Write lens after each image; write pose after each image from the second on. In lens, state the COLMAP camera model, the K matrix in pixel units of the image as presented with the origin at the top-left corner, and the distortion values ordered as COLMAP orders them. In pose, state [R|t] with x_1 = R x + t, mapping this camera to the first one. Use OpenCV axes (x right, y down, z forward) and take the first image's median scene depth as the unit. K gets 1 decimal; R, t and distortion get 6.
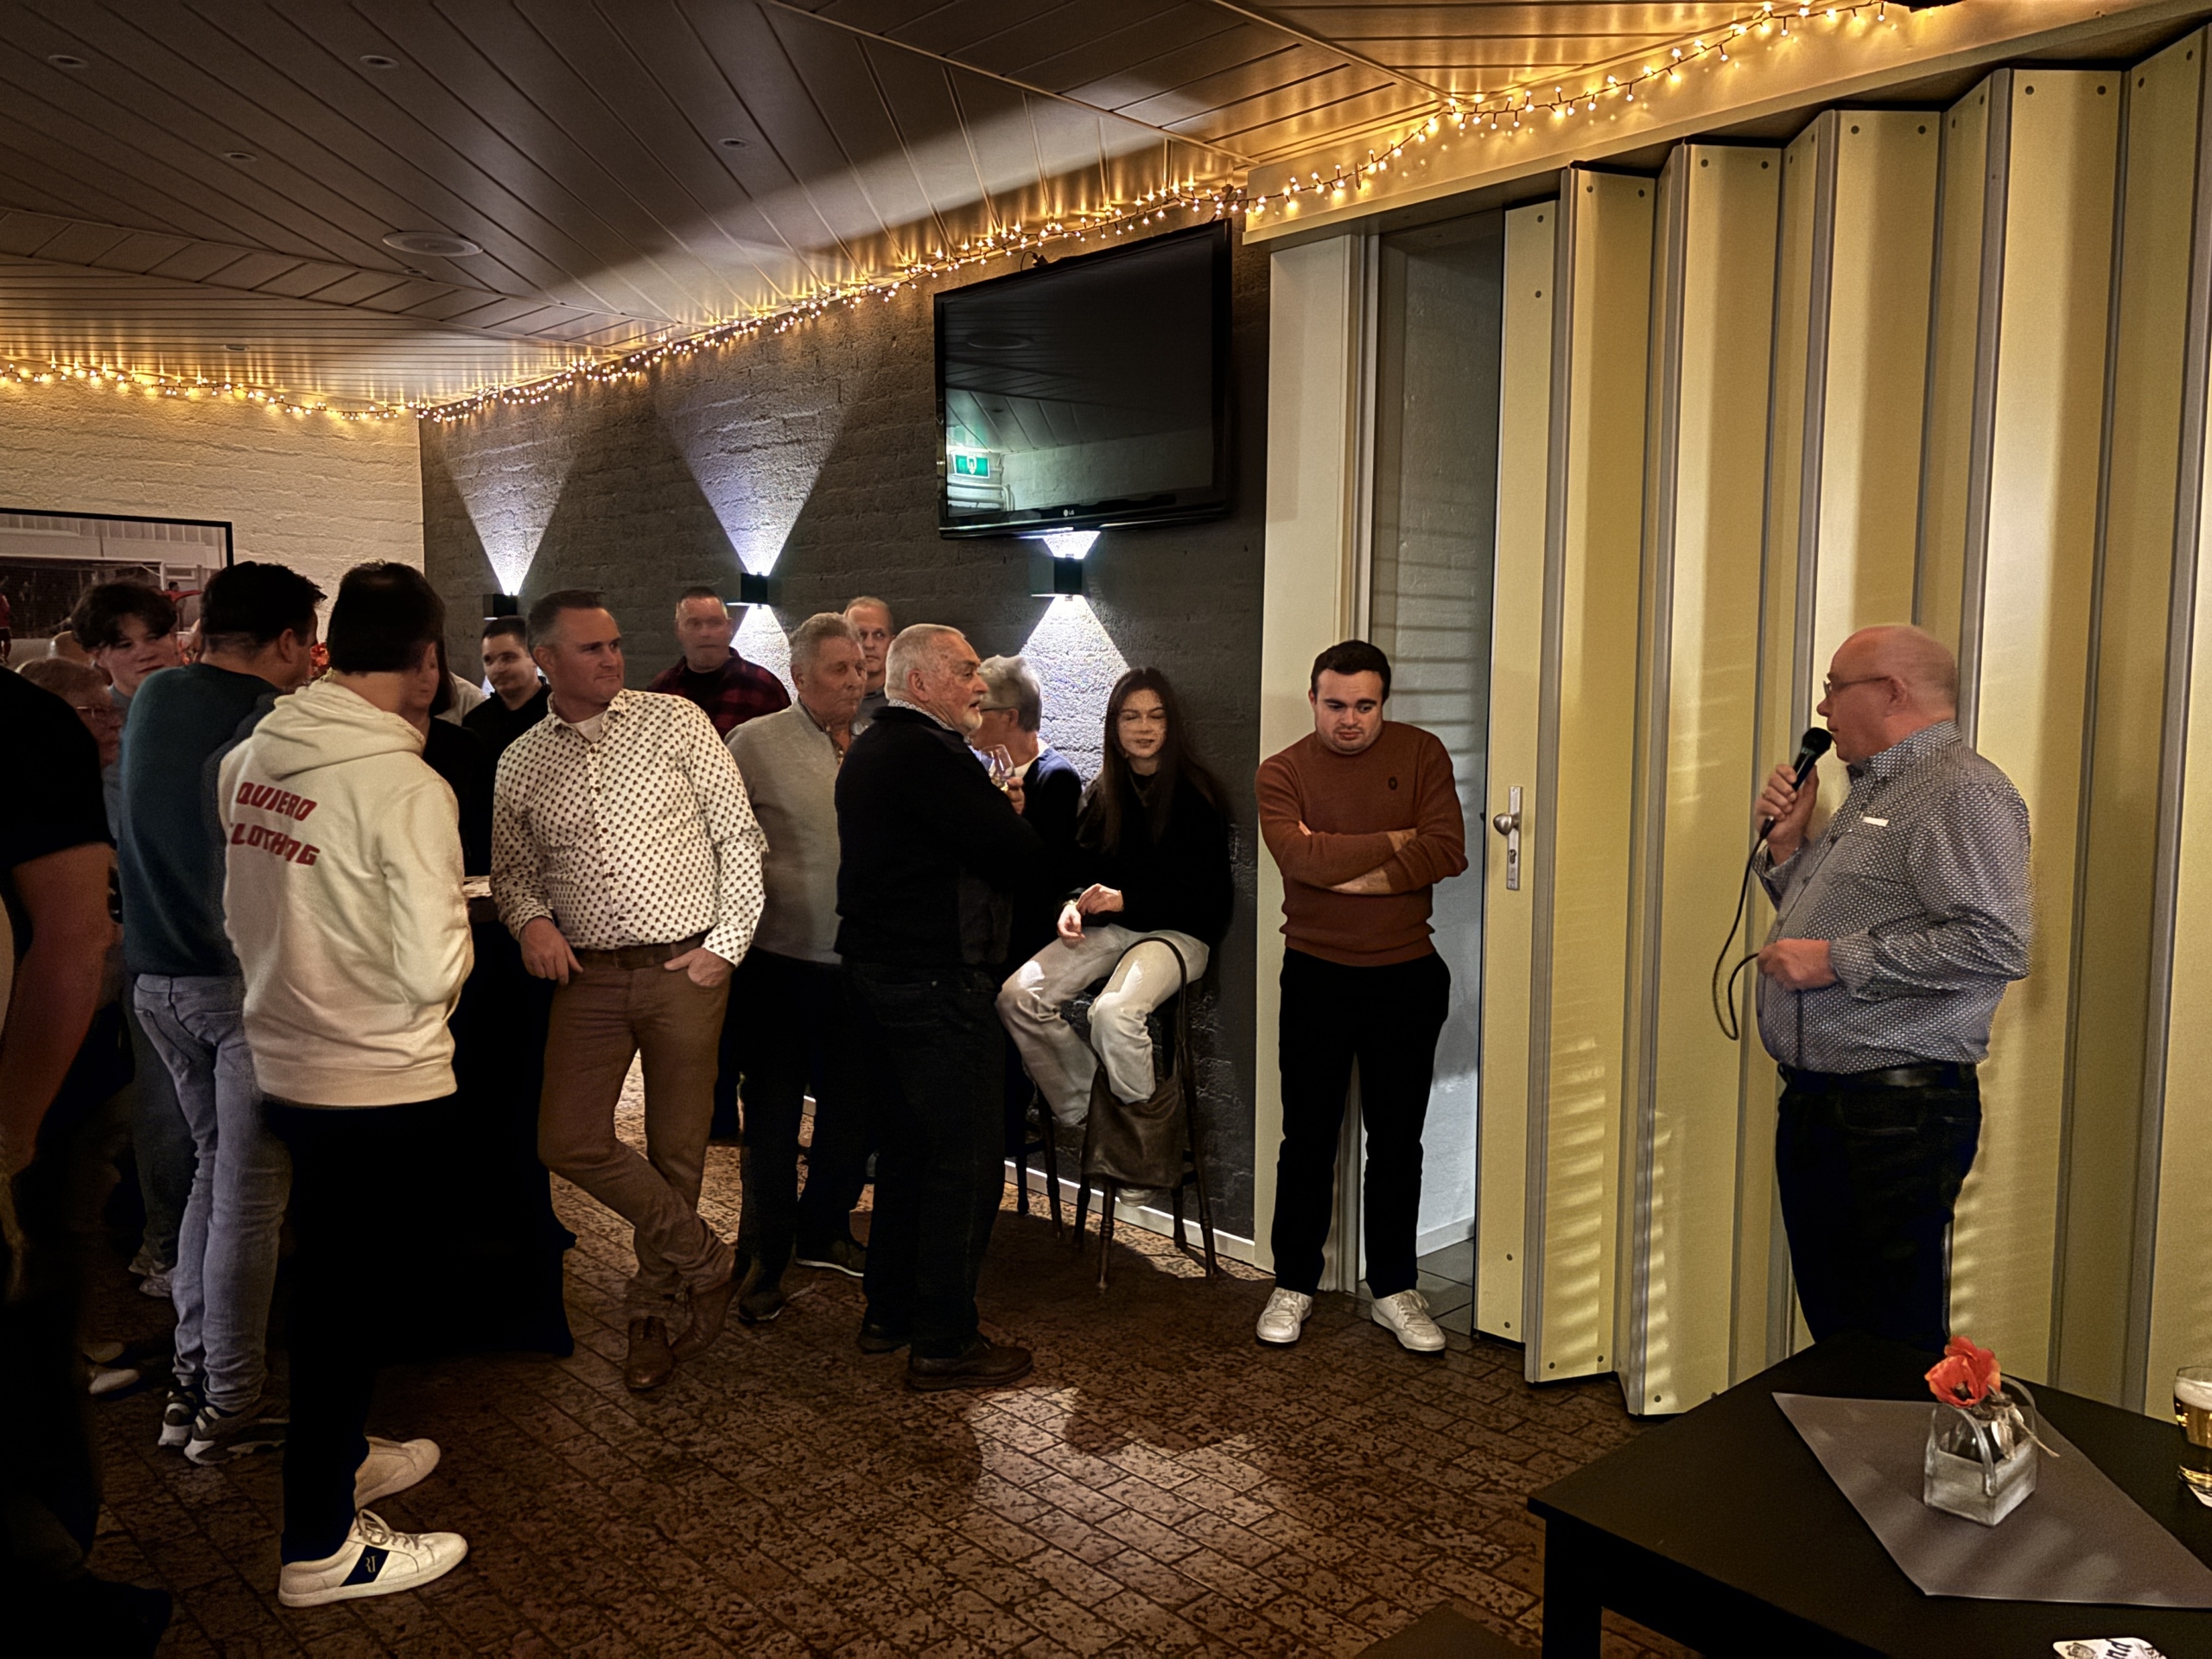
lens RADIAL K [[1672.3, 0, 1099.7], [0, 1672.3, 826.6], [0, 0, 1]] dist [0.032196, 0.003646]
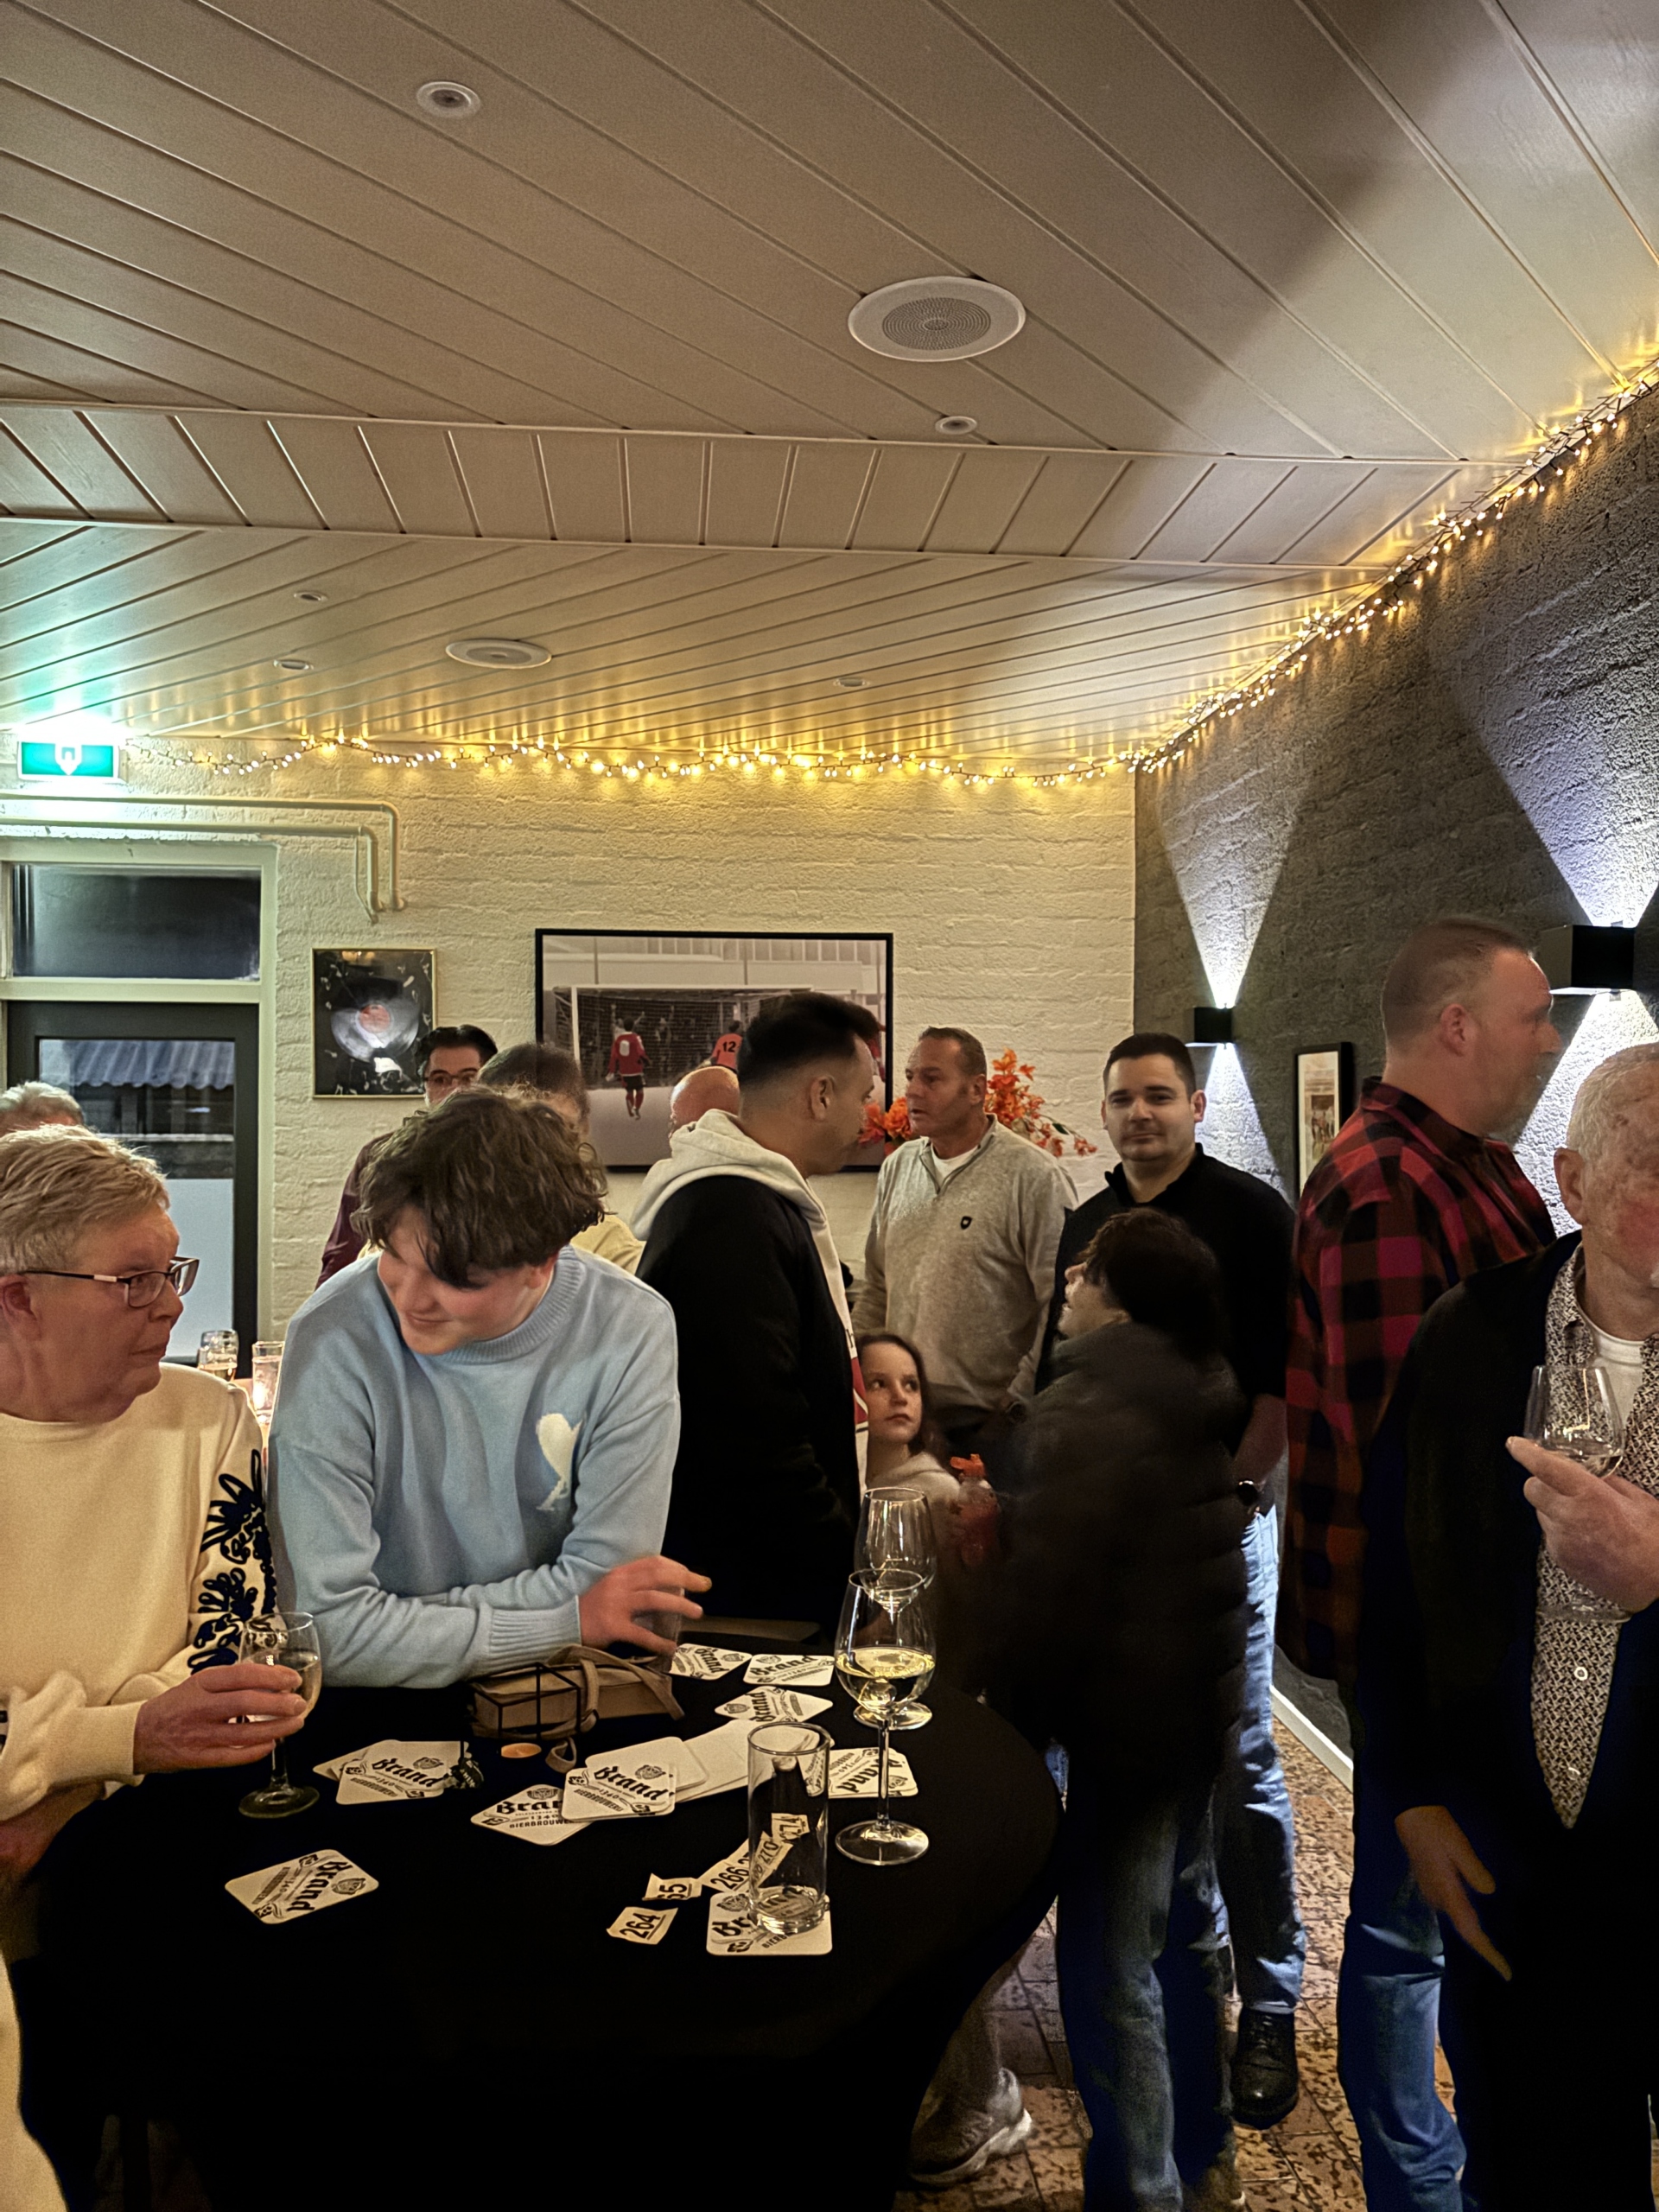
lens RADIAL K [[1769.0, 0, 825.1], [0, 1769.0, 1058.5], [0, 0, 1]] dist [0.222612, -0.132016]
pose [[0.790471, -0.025543, -0.611967, -0.079896], [-0.053969, 0.992339, -0.111130, -0.054569], [0.610117, 0.120873, 0.783037, 0.601765]]
